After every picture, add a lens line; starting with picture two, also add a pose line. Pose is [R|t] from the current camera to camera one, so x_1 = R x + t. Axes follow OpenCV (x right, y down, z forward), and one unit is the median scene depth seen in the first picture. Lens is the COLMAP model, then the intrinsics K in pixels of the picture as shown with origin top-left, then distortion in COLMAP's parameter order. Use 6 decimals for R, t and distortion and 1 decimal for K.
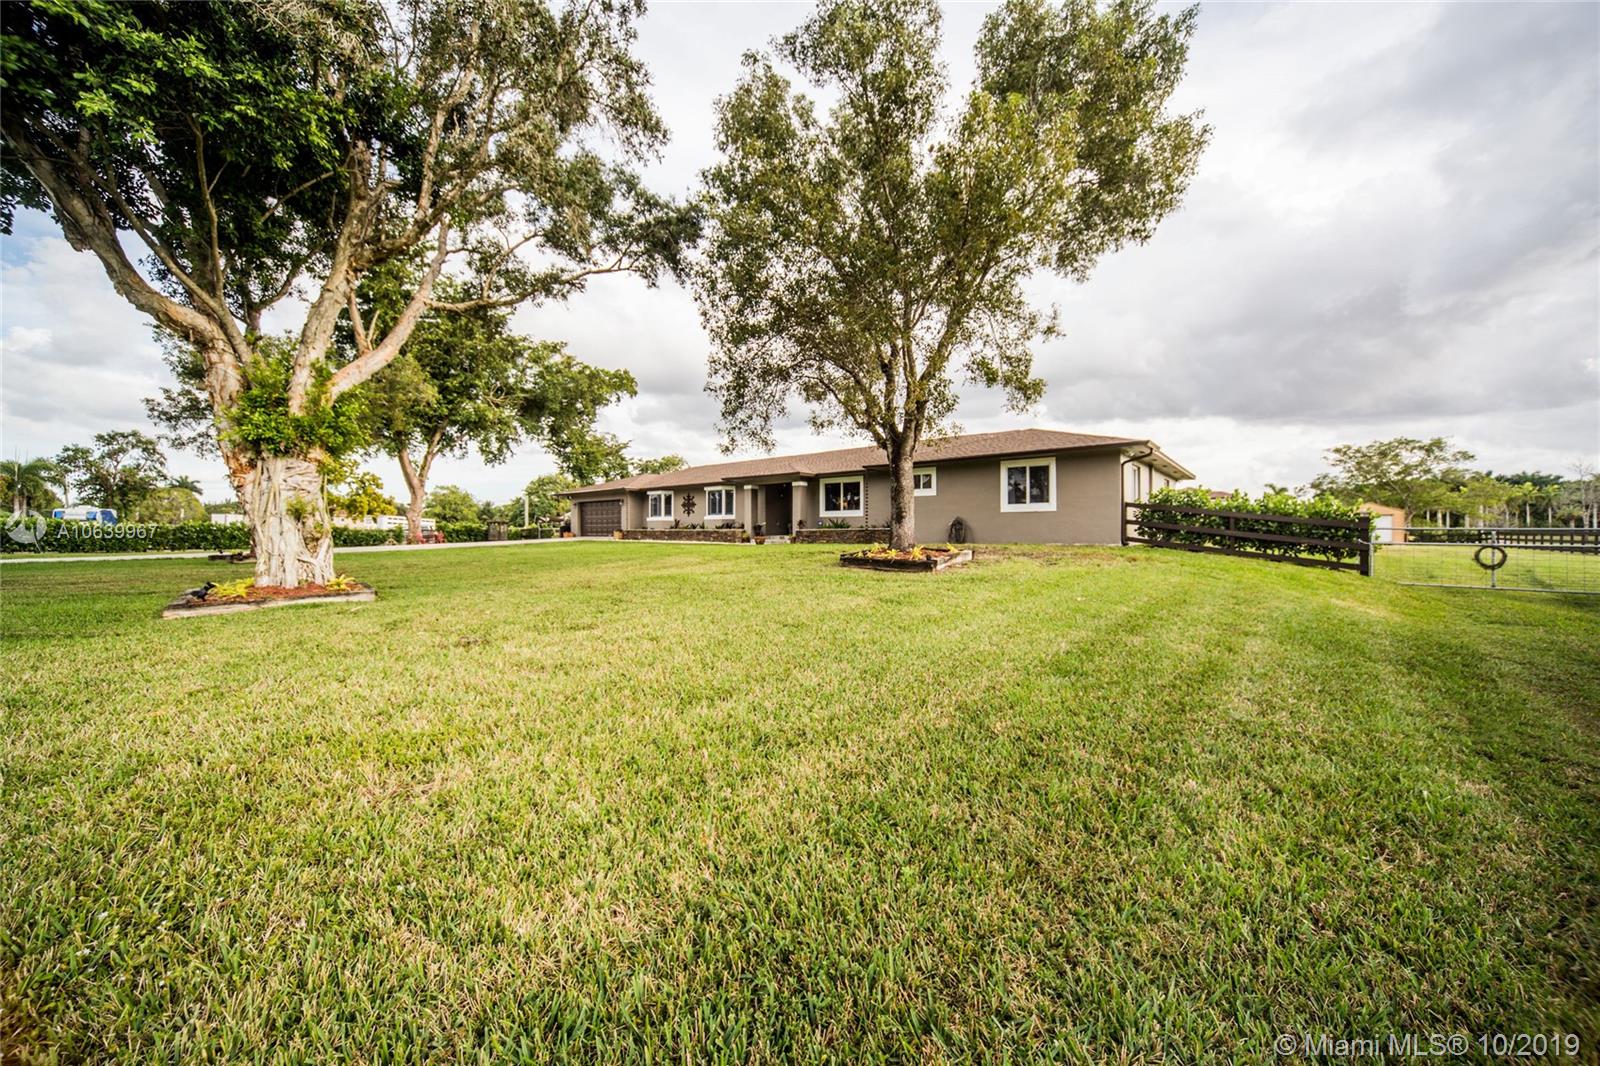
lens RADIAL K [[550.7, 0, 800.0], [0, 550.7, 533.0], [0, 0, 1]] dist [-0.000362, 0.000066]
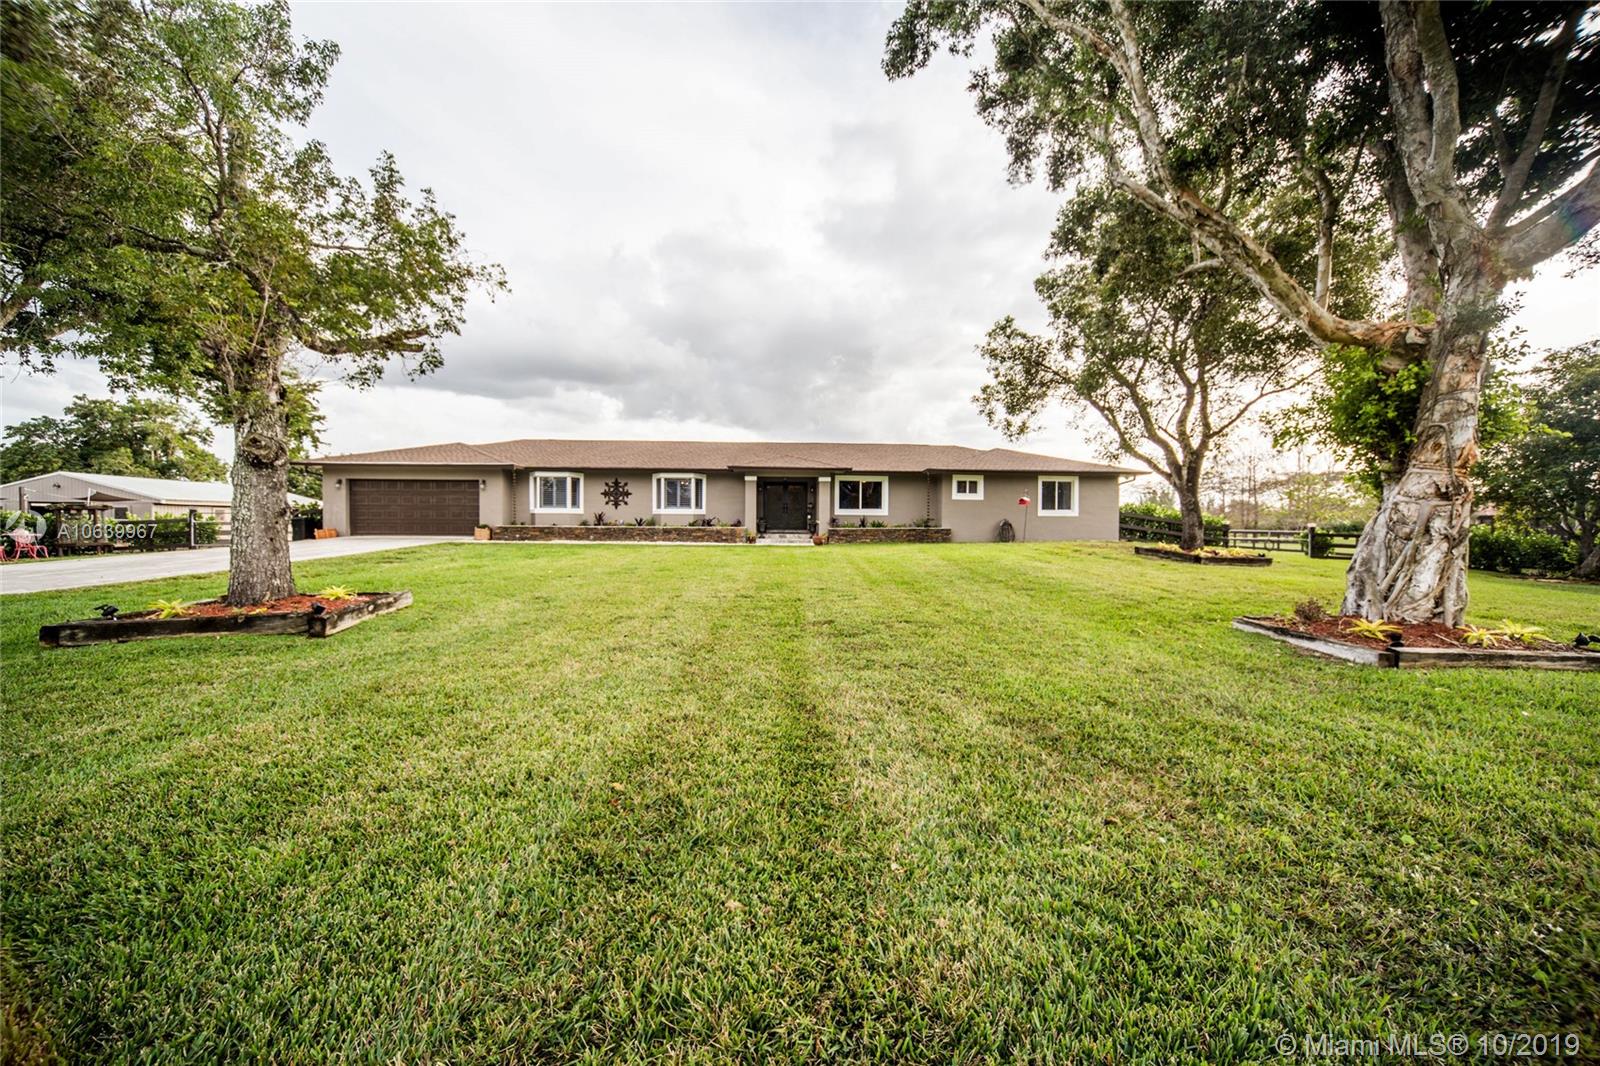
lens RADIAL K [[550.7, 0, 800.0], [0, 550.7, 533.0], [0, 0, 1]] dist [-0.000362, 0.000066]
pose [[0.717948, 0.008517, 0.696044, -0.634361], [-0.002666, 0.999951, -0.009486, 0.010308], [-0.696091, 0.004954, 0.717936, 0.332695]]
